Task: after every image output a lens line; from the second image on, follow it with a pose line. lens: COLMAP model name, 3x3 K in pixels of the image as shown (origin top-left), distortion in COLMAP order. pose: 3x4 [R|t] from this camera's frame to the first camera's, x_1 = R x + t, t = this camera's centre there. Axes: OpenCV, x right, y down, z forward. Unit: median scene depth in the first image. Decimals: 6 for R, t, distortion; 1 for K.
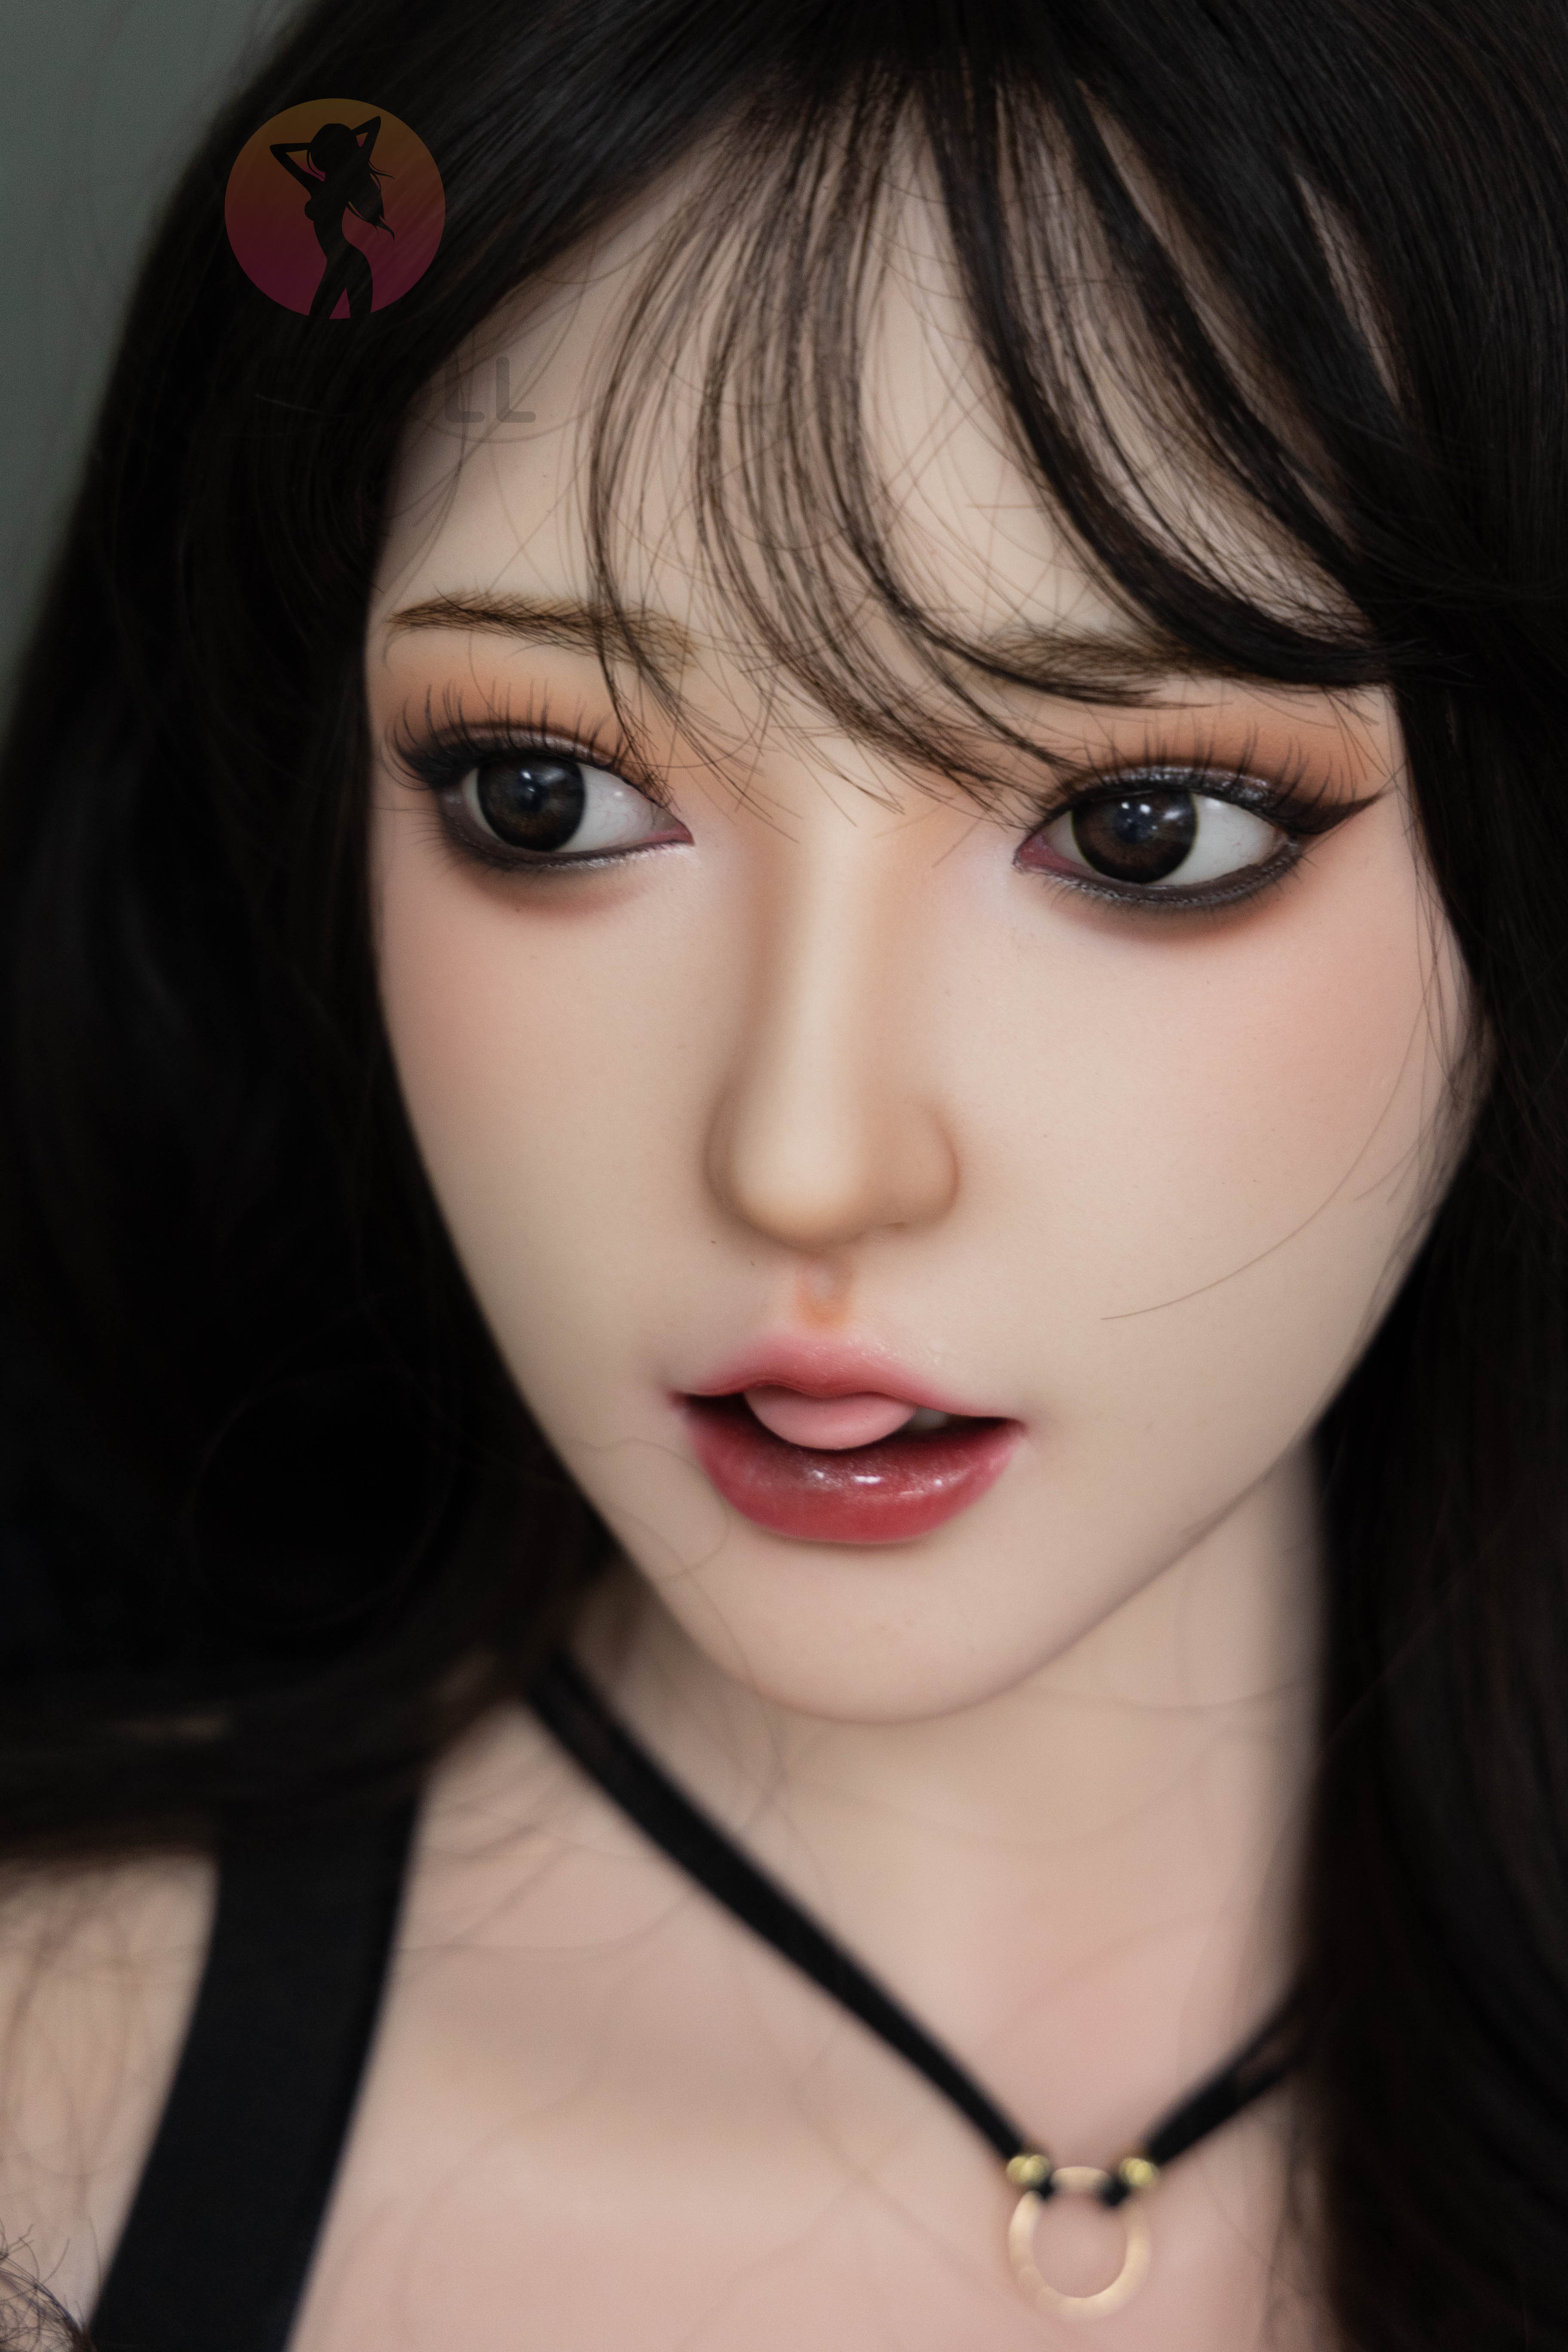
lens RADIAL K [[5880.1, 0, 782.1], [0, 5880.1, 1112.6], [0, 0, 1]] dist [0.014994, 0.000000]
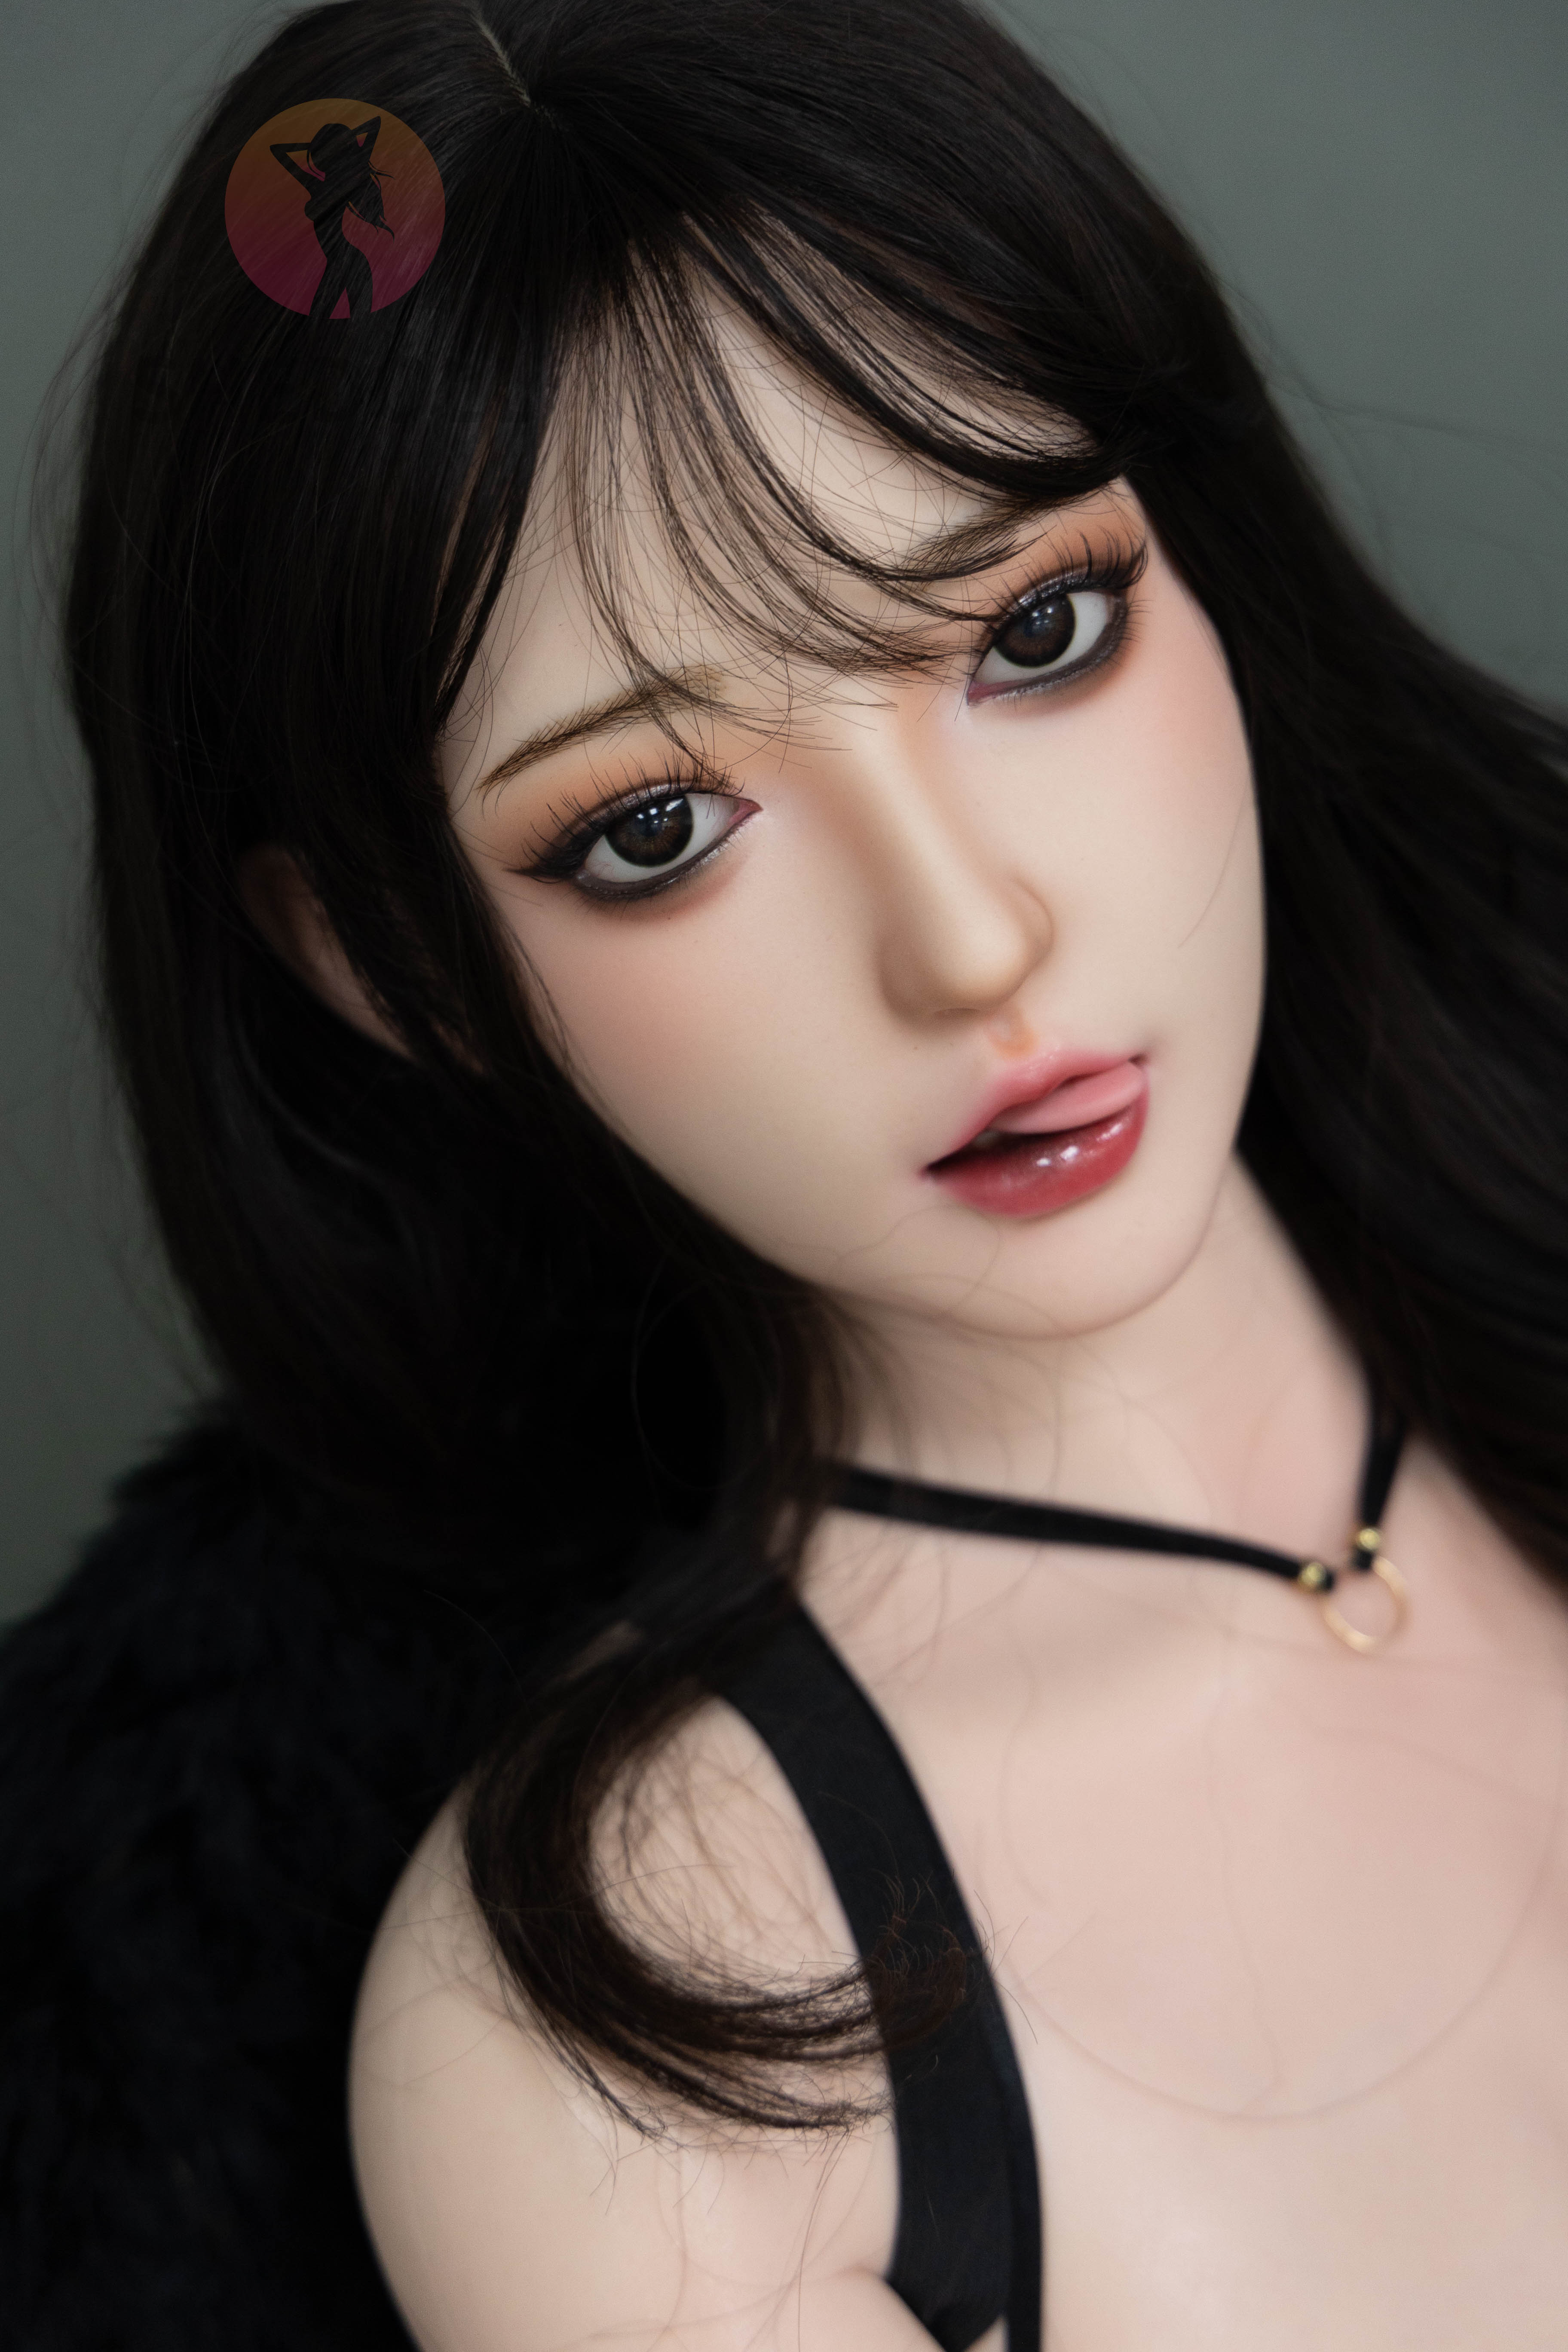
lens RADIAL K [[5292.1, 0, 723.9], [0, 5292.1, 1178.2], [0, 0, 1]] dist [0.033220, 0.000000]
pose [[0.818461, -0.503813, 0.276214, -0.417202], [0.513040, 0.857265, 0.043440, -0.029959], [-0.258674, 0.106155, 0.960114, -0.198887]]
